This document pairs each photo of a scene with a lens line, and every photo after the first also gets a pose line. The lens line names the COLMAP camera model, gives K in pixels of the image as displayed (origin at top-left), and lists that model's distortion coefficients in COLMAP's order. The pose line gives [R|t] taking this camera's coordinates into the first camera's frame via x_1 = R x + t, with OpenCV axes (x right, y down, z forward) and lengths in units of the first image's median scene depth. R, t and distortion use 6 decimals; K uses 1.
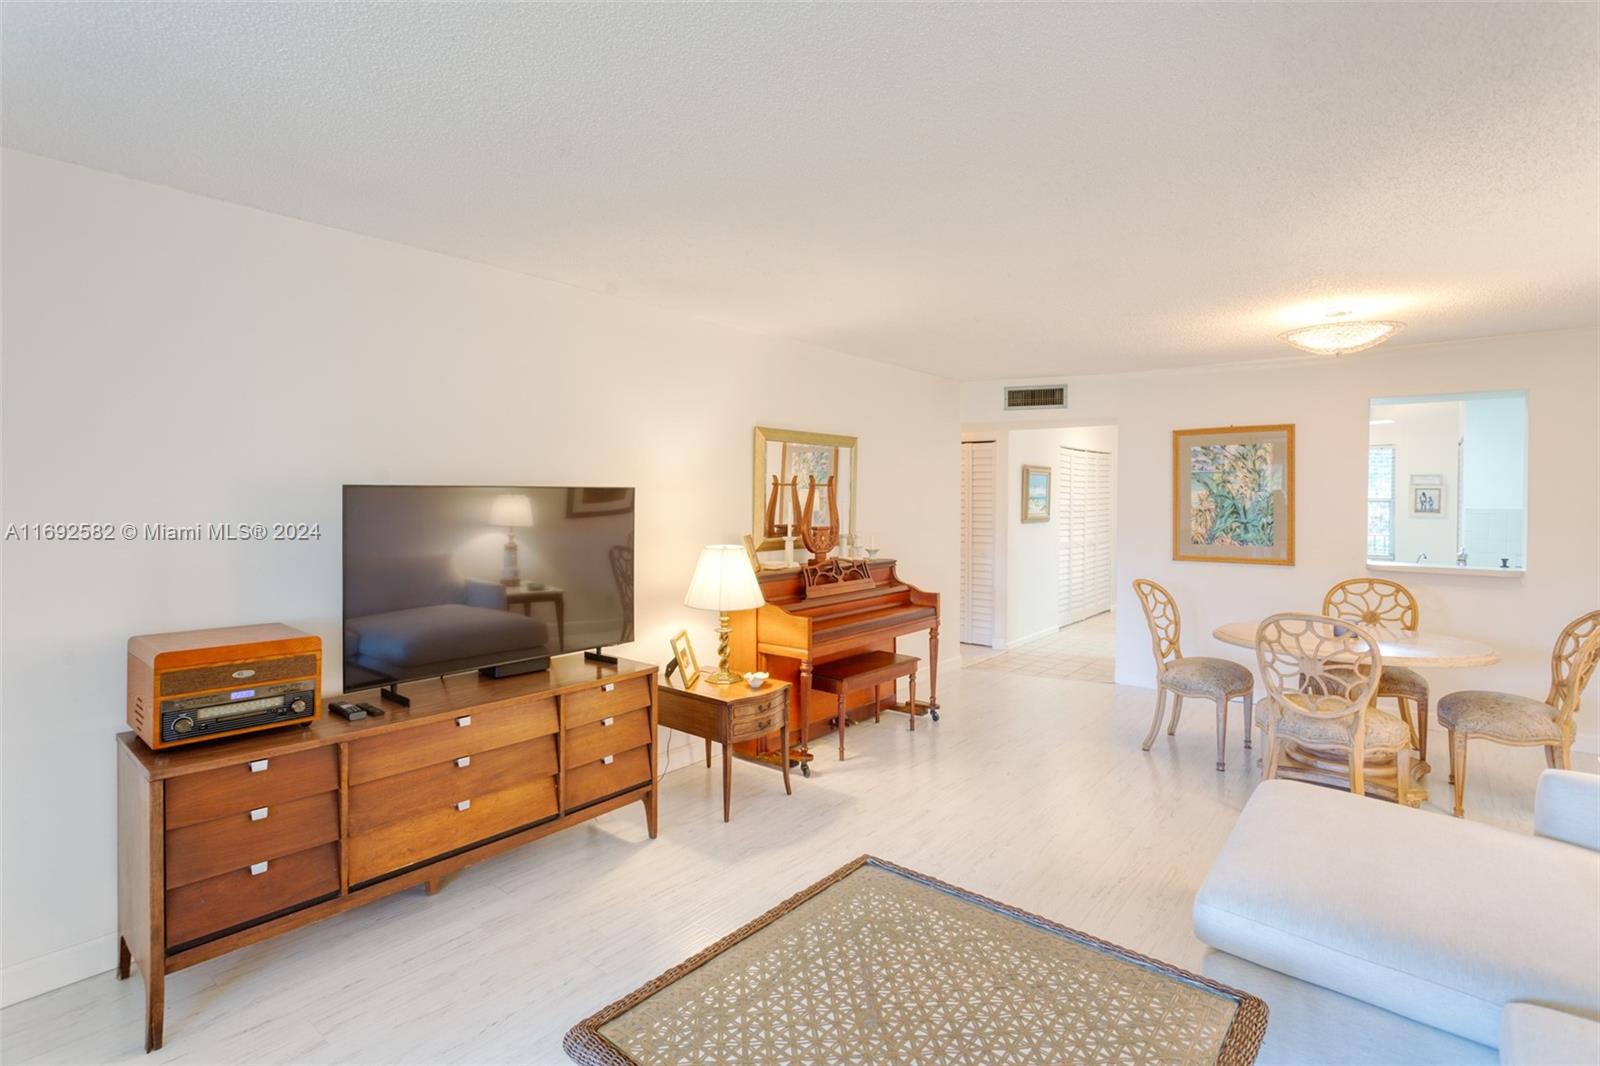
lens RADIAL K [[813.3, 0, 801.6], [0, 813.3, 498.7], [0, 0, 1]] dist [-0.013321, 0.008656]
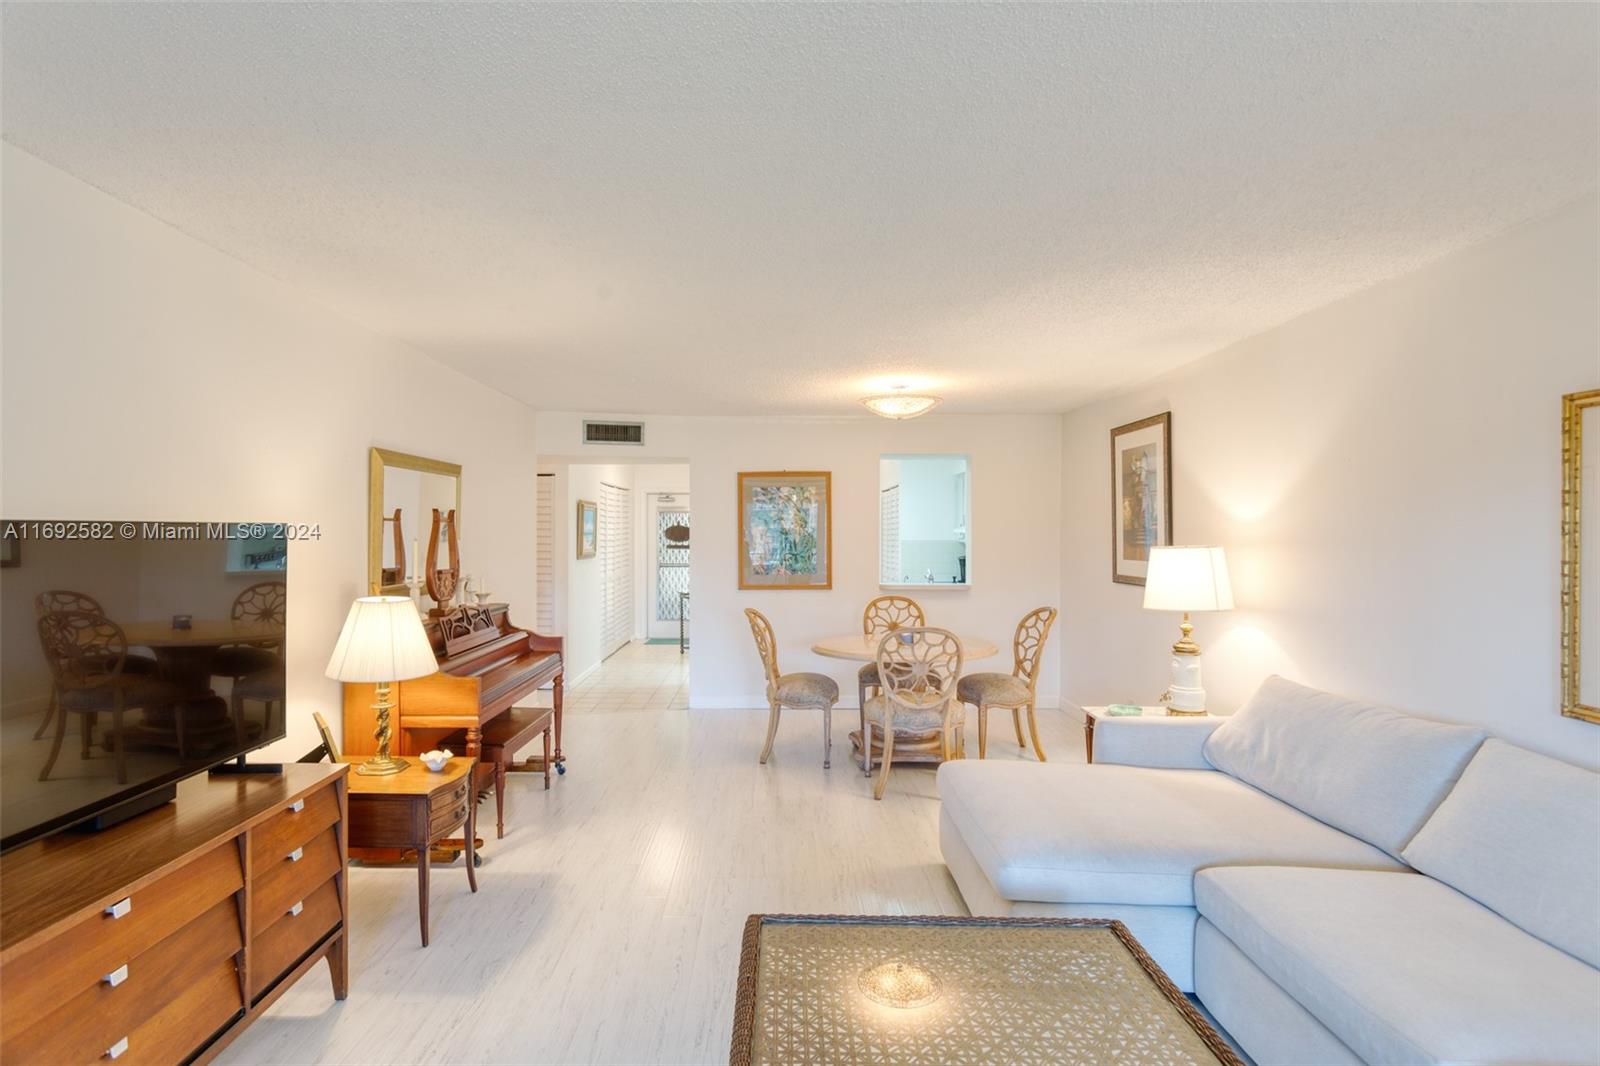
lens RADIAL K [[813.3, 0, 802.4], [0, 813.3, 532.9], [0, 0, 1]] dist [-0.013321, 0.008656]
pose [[0.764397, -0.003952, 0.644734, -0.235404], [0.004089, 0.999991, 0.001282, -0.003137], [-0.644733, 0.001656, 0.764406, 0.117458]]
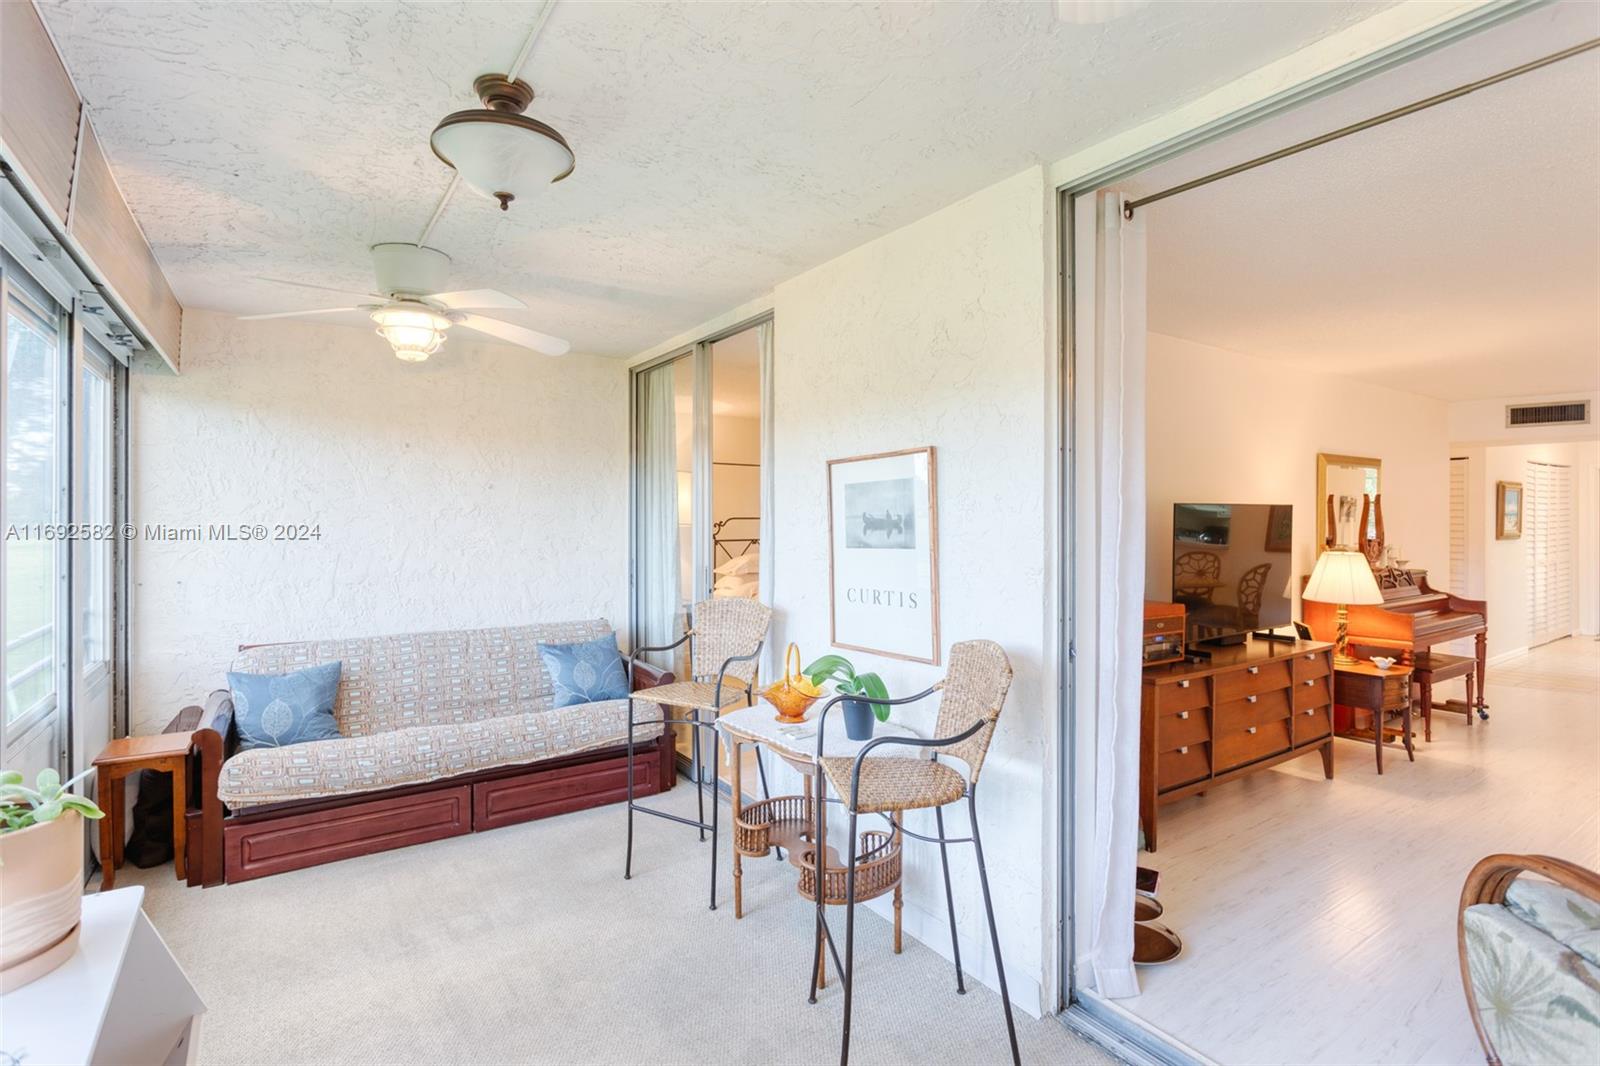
lens RADIAL K [[813.3, 0, 738.5], [0, 813.3, 522.9], [0, 0, 1]] dist [-0.013321, 0.008656]
pose [[0.951850, -0.006651, -0.306490, -0.473590], [0.006204, 0.999978, -0.002434, 0.009399], [0.306500, 0.000416, 0.951871, -0.346942]]
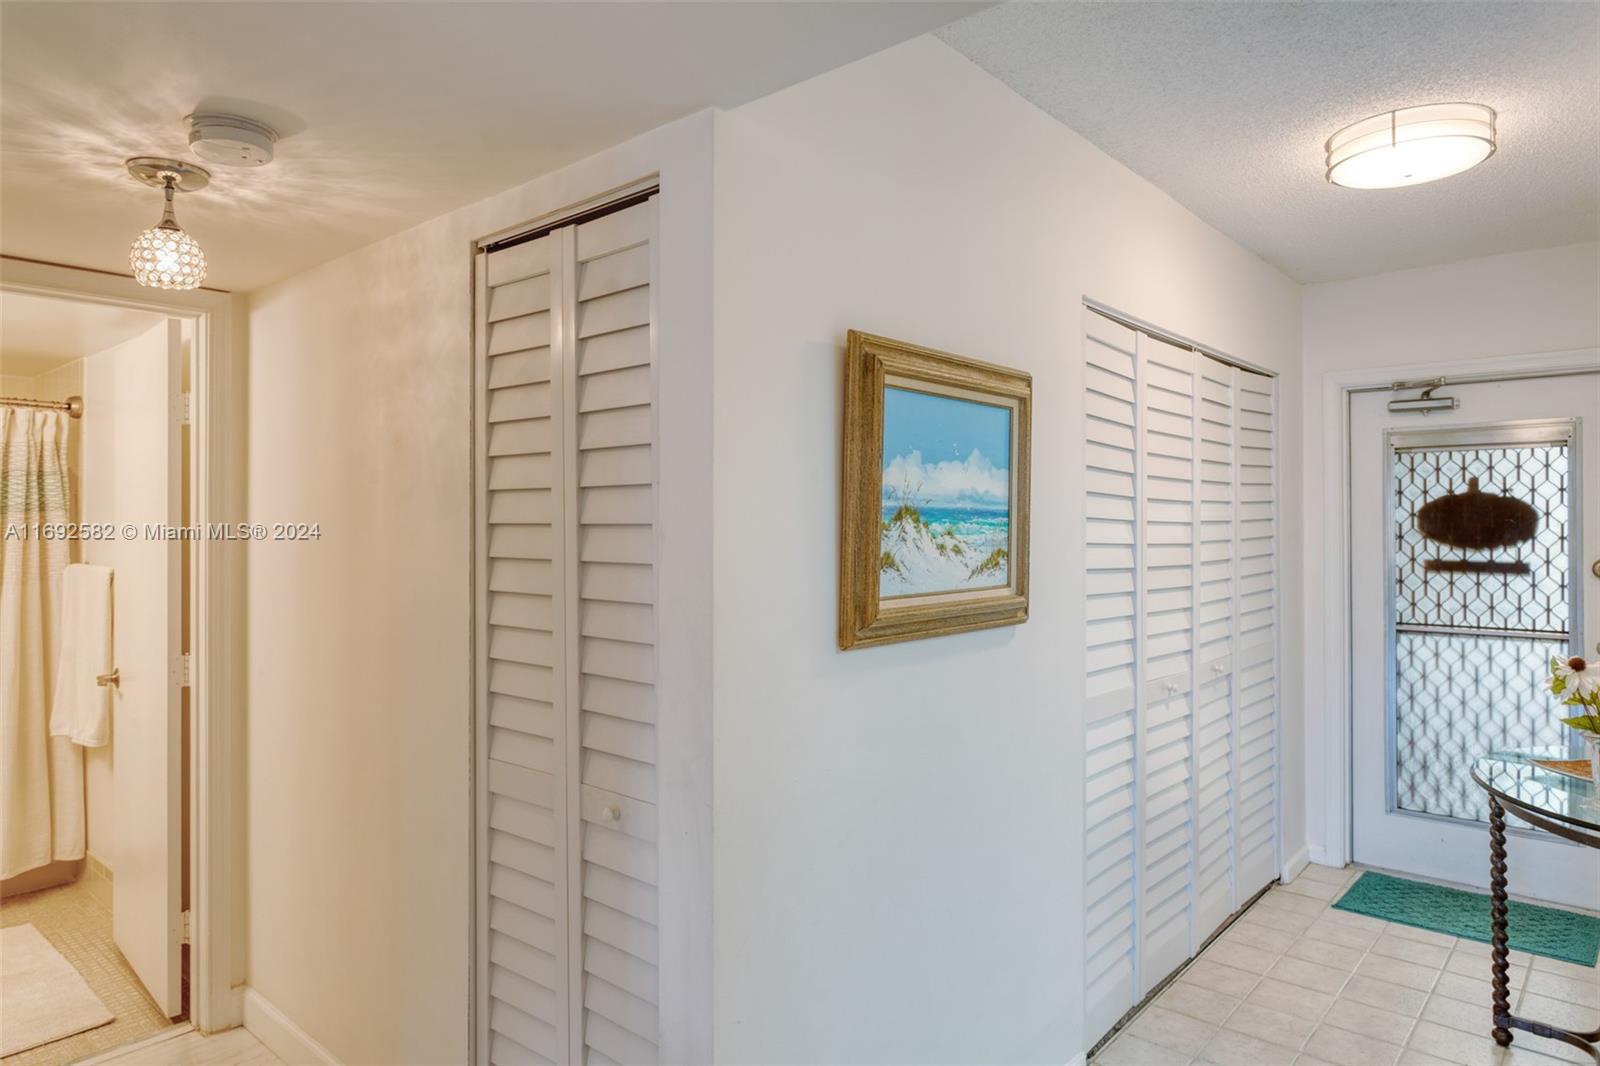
lens RADIAL K [[919.8, 0, 805.8], [0, 919.8, 518.9], [0, 0, 1]] dist [0.001214, 0.000610]
pose [[0.997647, -0.005055, -0.068376, 0.428558], [0.004192, 0.999910, -0.012762, 0.004989], [0.068434, 0.012445, 0.997578, 1.217691]]
